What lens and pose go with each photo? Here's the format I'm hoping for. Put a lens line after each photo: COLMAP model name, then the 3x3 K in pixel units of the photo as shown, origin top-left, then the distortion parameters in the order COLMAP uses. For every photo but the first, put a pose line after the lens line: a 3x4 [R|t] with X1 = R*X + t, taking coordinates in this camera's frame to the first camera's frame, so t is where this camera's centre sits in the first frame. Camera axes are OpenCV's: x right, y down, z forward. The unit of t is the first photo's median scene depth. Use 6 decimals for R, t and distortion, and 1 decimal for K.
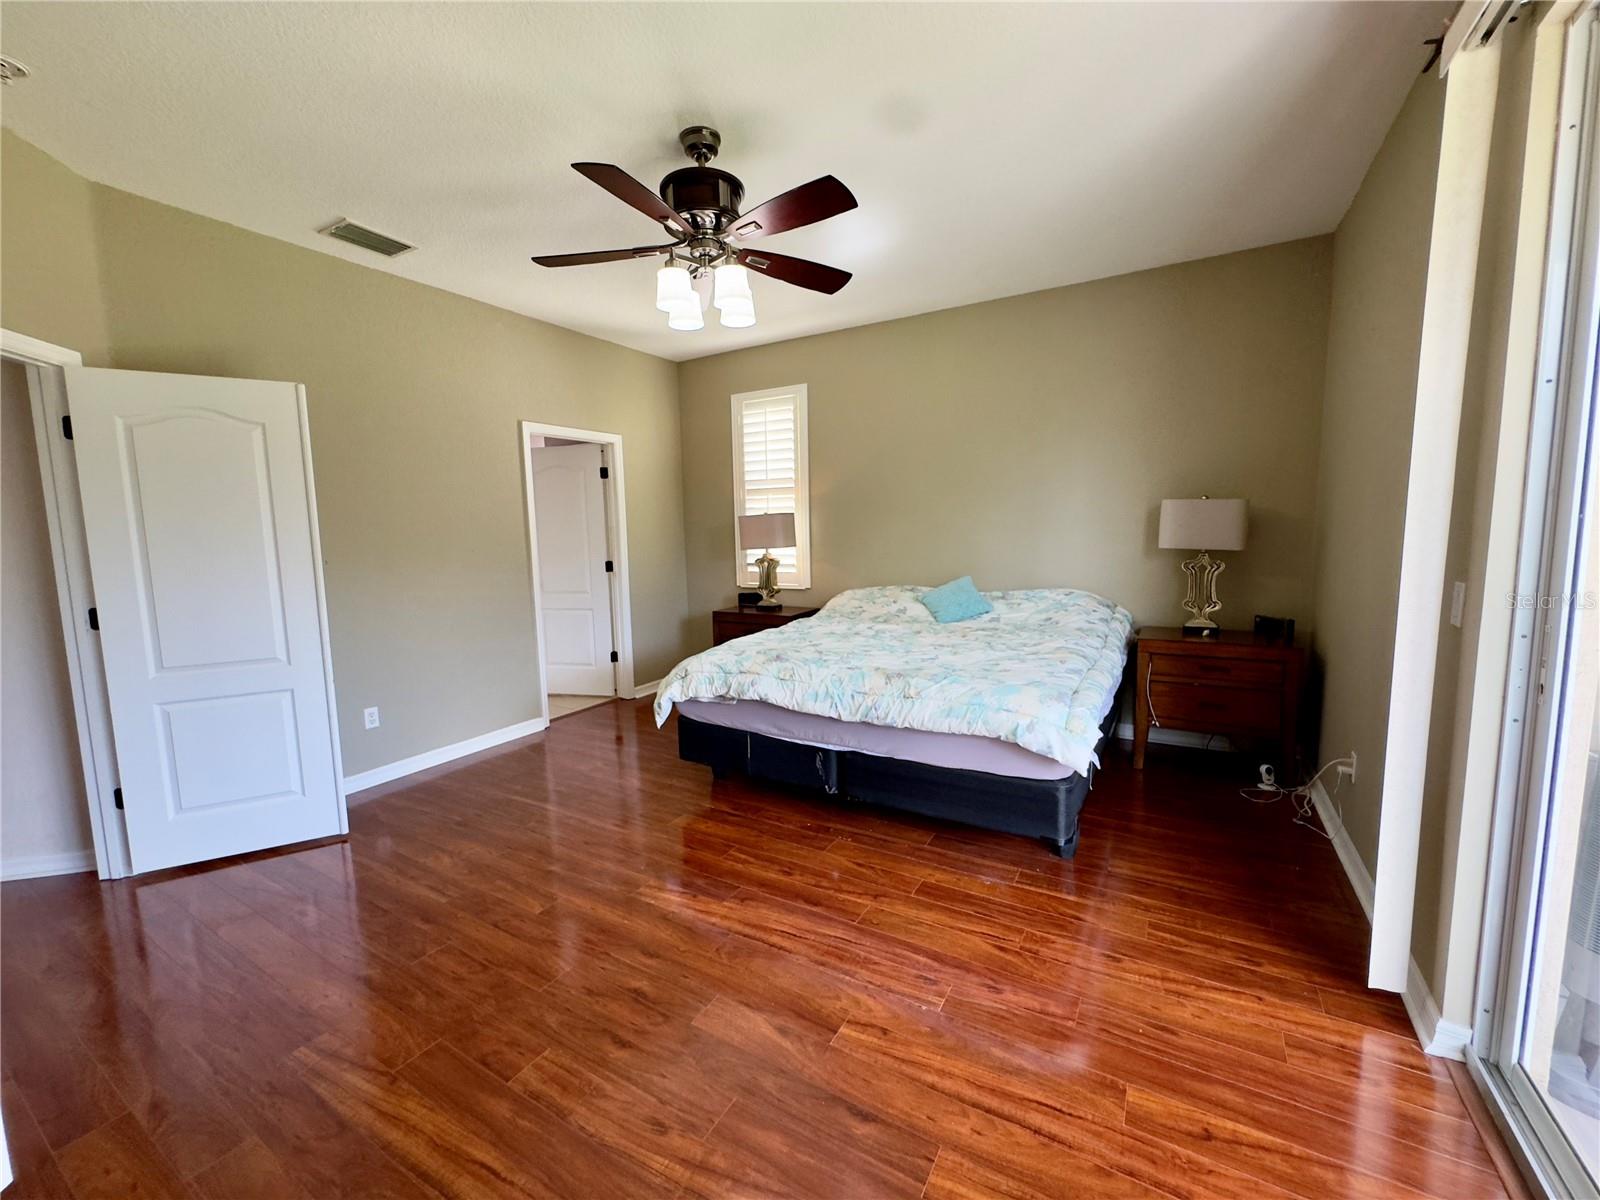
lens RADIAL K [[639.5, 0, 799.0], [0, 639.5, 599.1], [0, 0, 1]] dist [-0.001844, 0.000282]
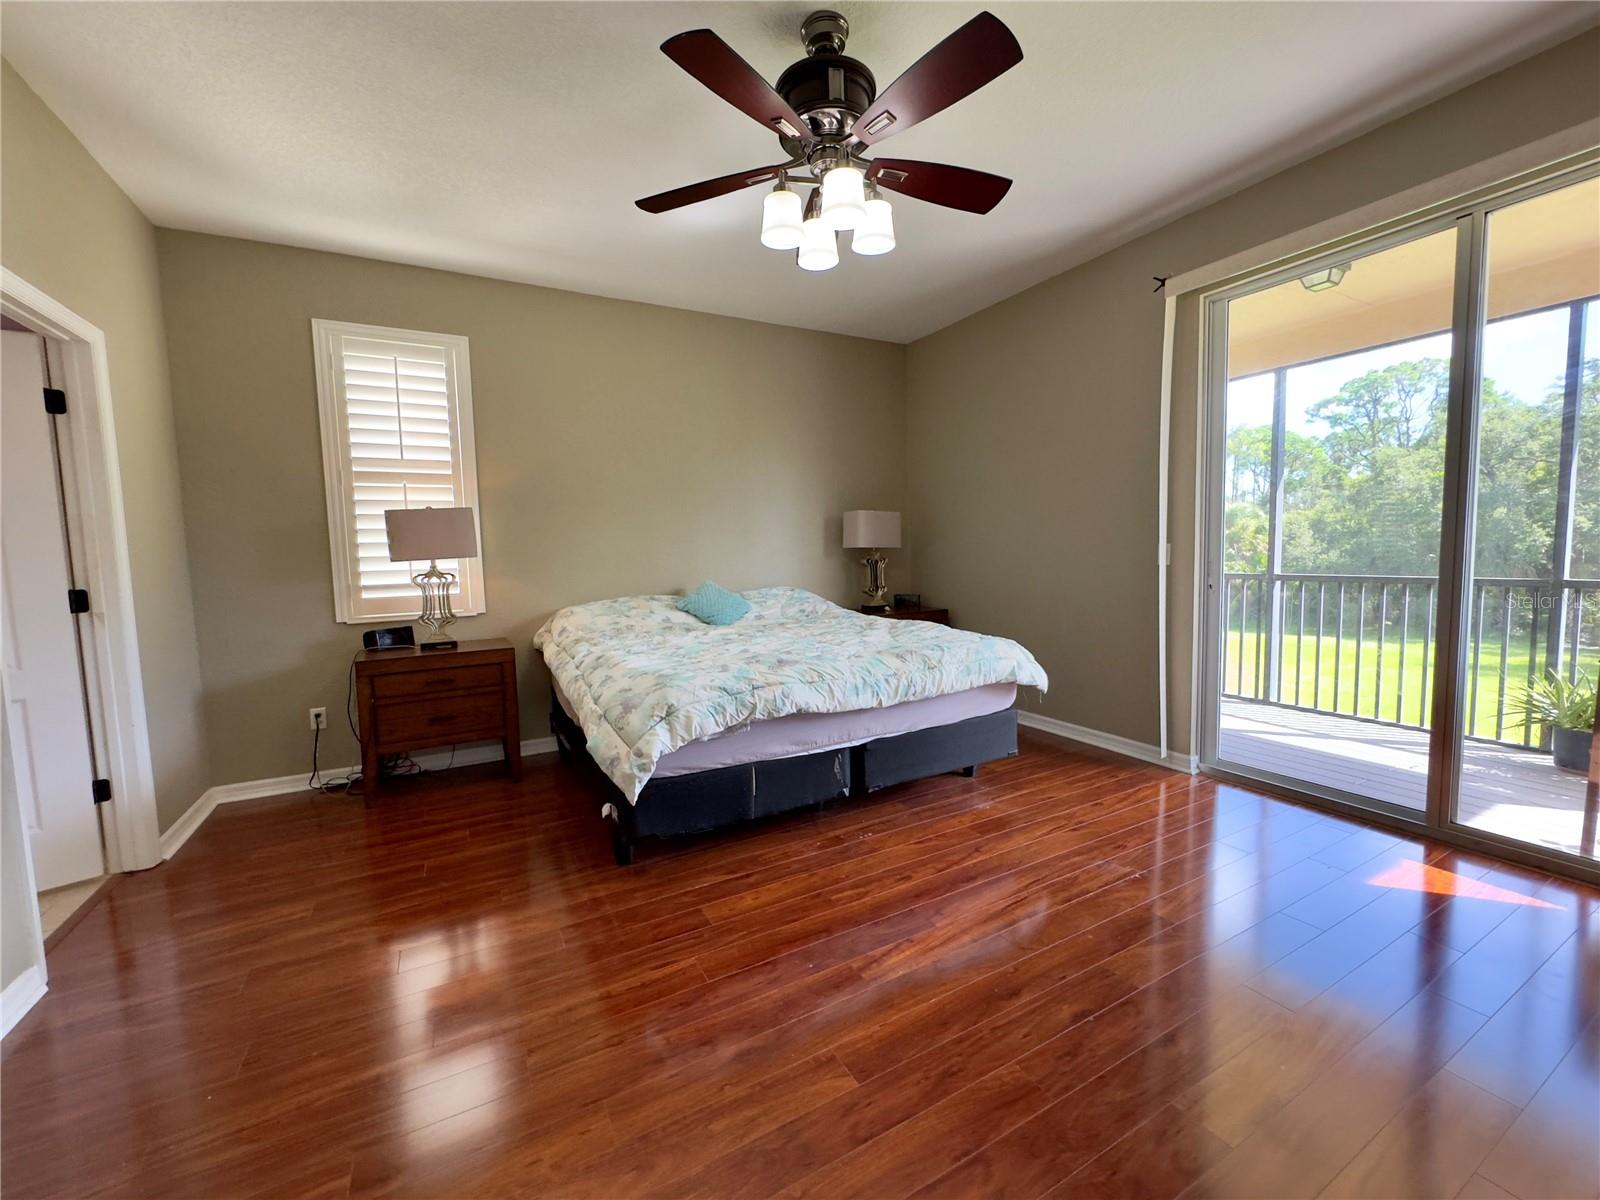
lens RADIAL K [[639.5, 0, 799.0], [0, 639.5, 599.1], [0, 0, 1]] dist [-0.001844, 0.000282]
pose [[0.511898, -0.060769, 0.856894, -0.792683], [0.110852, 0.993828, 0.004259, 0.007116], [-0.851864, 0.092808, 0.515475, 0.568563]]
